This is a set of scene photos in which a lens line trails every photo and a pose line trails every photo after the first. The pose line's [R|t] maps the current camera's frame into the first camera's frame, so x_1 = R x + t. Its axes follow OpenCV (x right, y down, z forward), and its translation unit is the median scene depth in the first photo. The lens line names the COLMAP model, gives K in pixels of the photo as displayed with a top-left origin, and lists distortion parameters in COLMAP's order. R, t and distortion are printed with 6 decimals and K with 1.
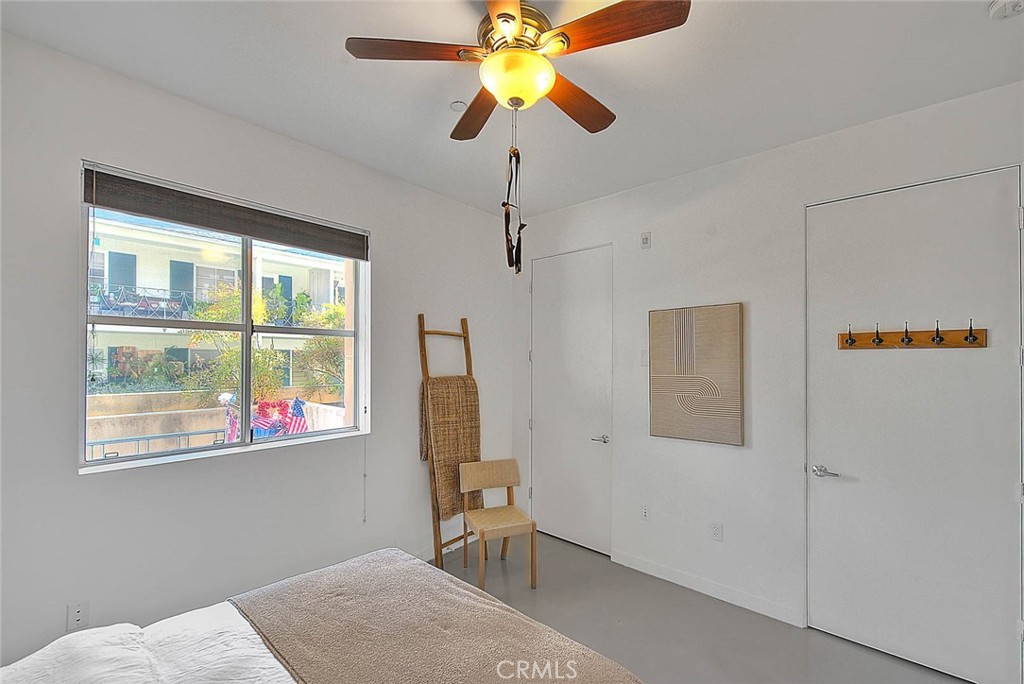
lens RADIAL K [[433.1, 0, 508.3], [0, 433.1, 351.0], [0, 0, 1]] dist [-0.000898, -0.000183]
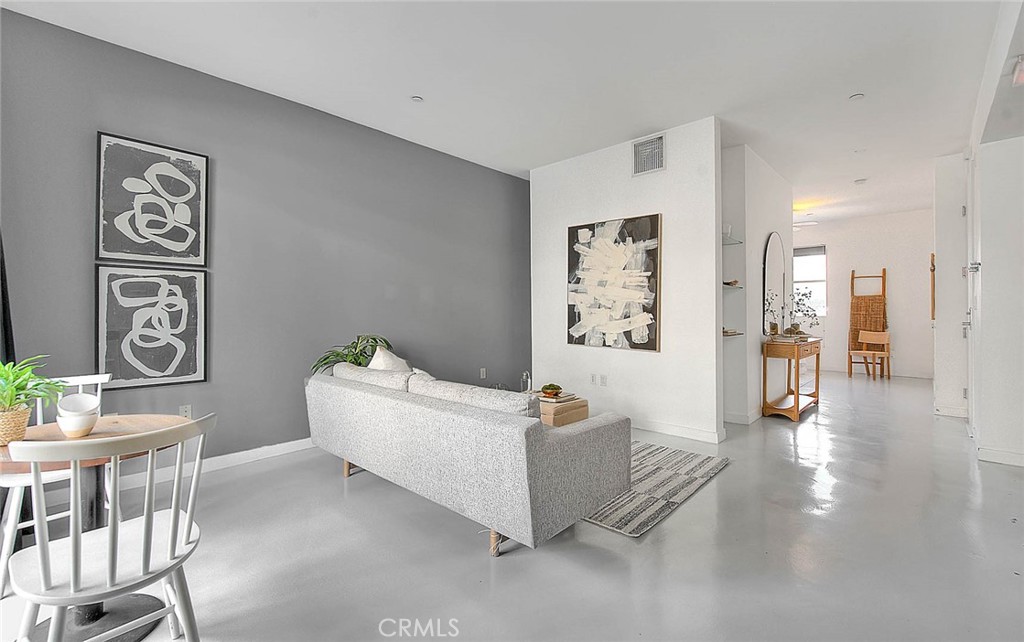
lens RADIAL K [[441.3, 0, 499.1], [0, 441.3, 313.0], [0, 0, 1]] dist [0.007733, 0.000181]
pose [[-0.039061, -0.003472, -0.999231, 2.746990], [0.020647, 0.999778, -0.004281, 0.145825], [0.999023, -0.020799, -0.038981, -1.040786]]
